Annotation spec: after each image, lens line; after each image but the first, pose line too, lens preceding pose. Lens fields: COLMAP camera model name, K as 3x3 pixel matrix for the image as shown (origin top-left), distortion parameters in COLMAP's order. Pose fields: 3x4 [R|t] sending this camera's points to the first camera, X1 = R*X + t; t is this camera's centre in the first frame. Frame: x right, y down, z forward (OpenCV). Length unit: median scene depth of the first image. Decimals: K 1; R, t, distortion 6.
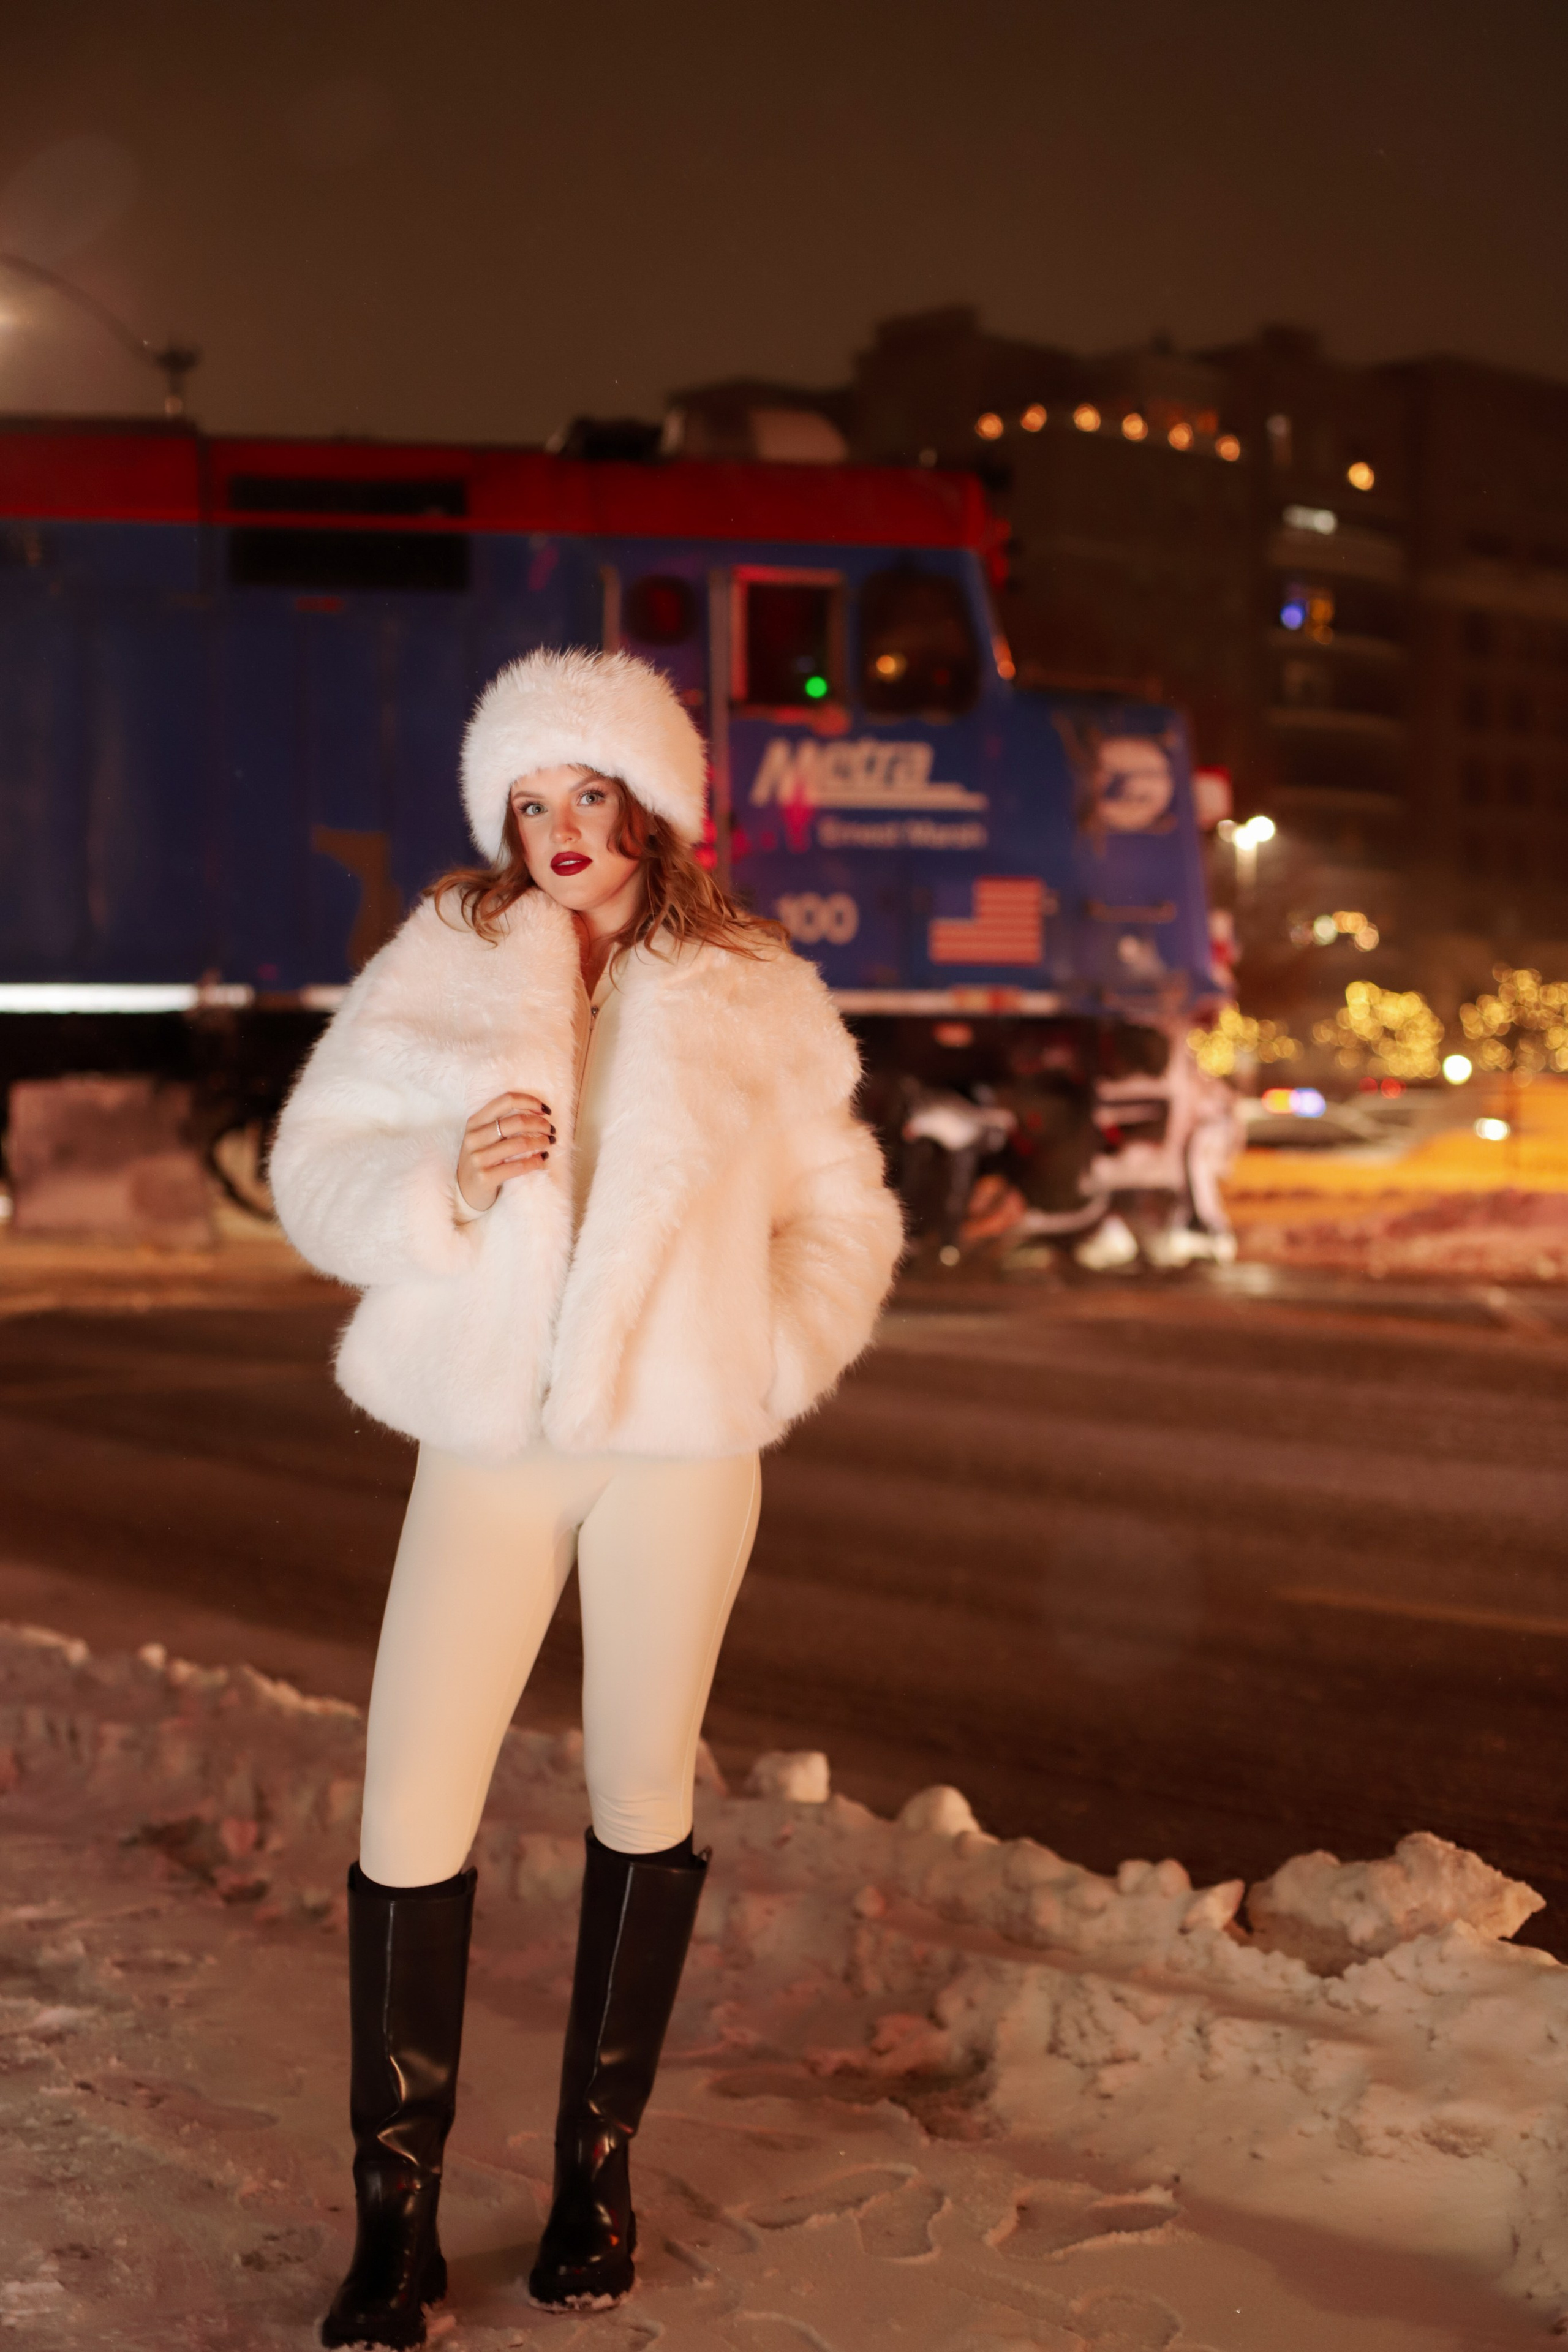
lens RADIAL K [[2837.6, 0, 784.0], [0, 2837.6, 1176.0], [0, 0, 1]] dist [0.001368, -0.320199]
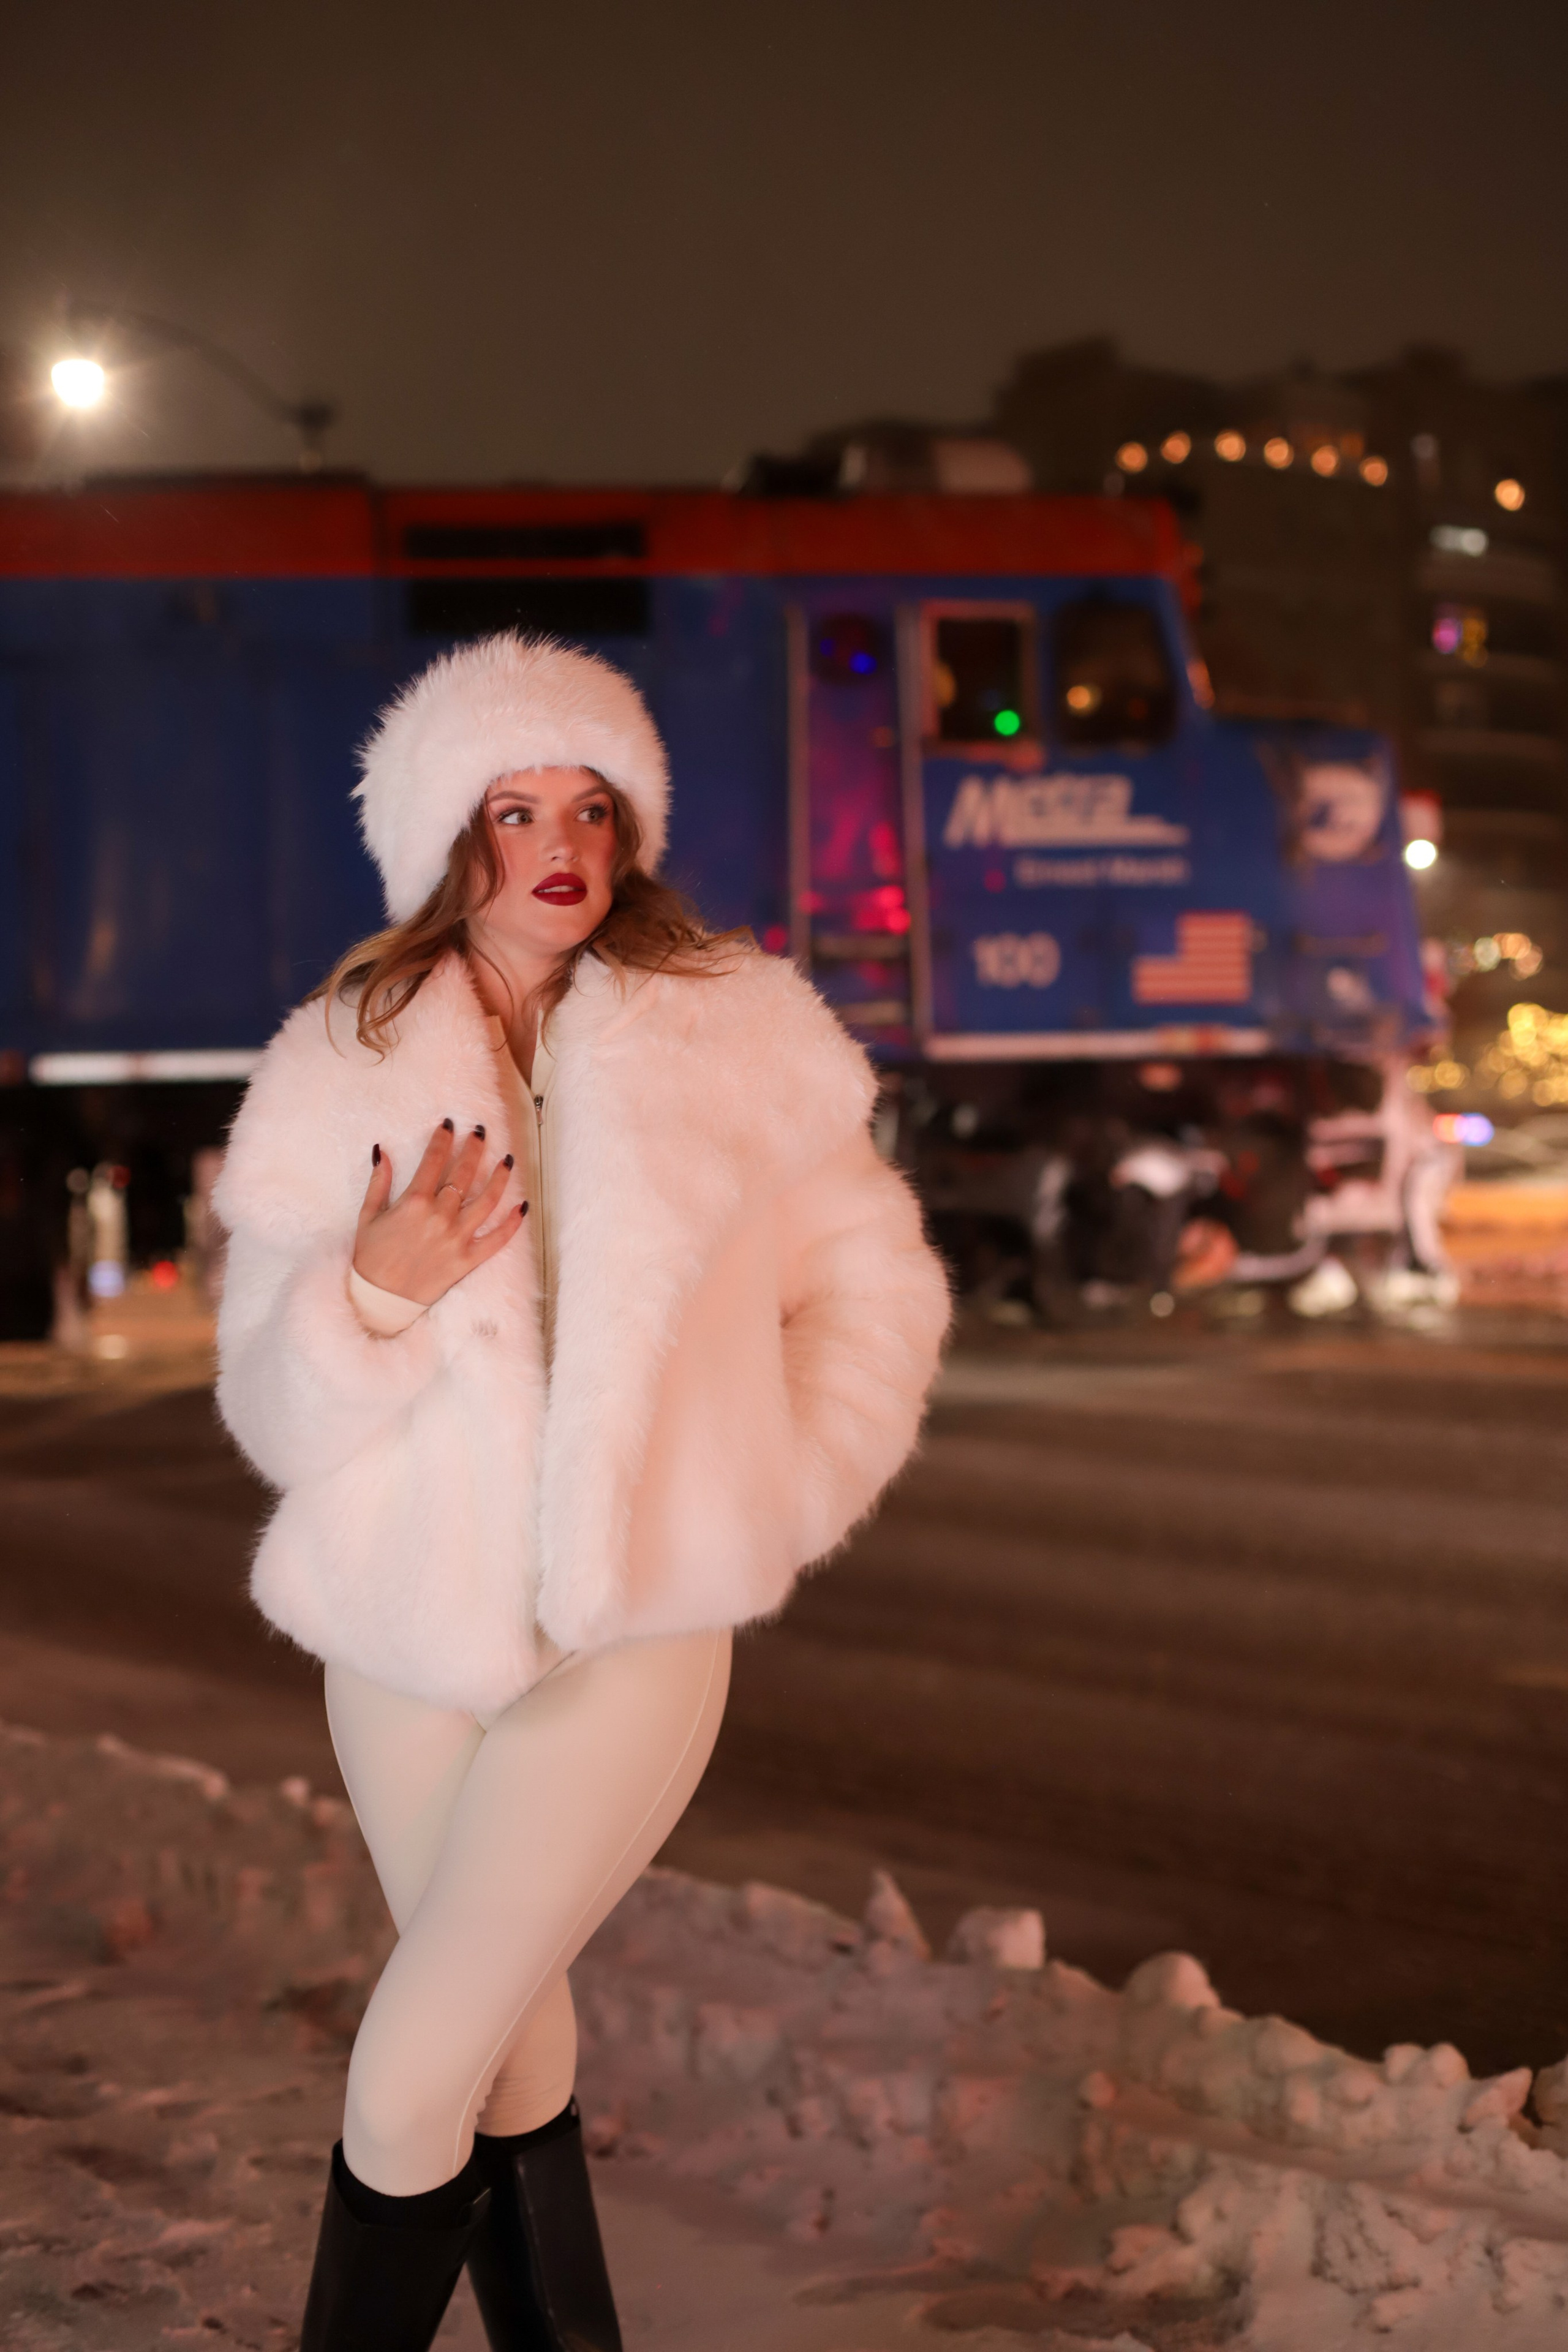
lens RADIAL K [[2837.6, 0, 784.0], [0, 2837.6, 1176.0], [0, 0, 1]] dist [0.001368, -0.320199]
pose [[0.998179, -0.024514, -0.055116, -0.011643], [0.023721, 0.999606, -0.014990, -0.016542], [0.055462, 0.013655, 0.998367, 0.115625]]
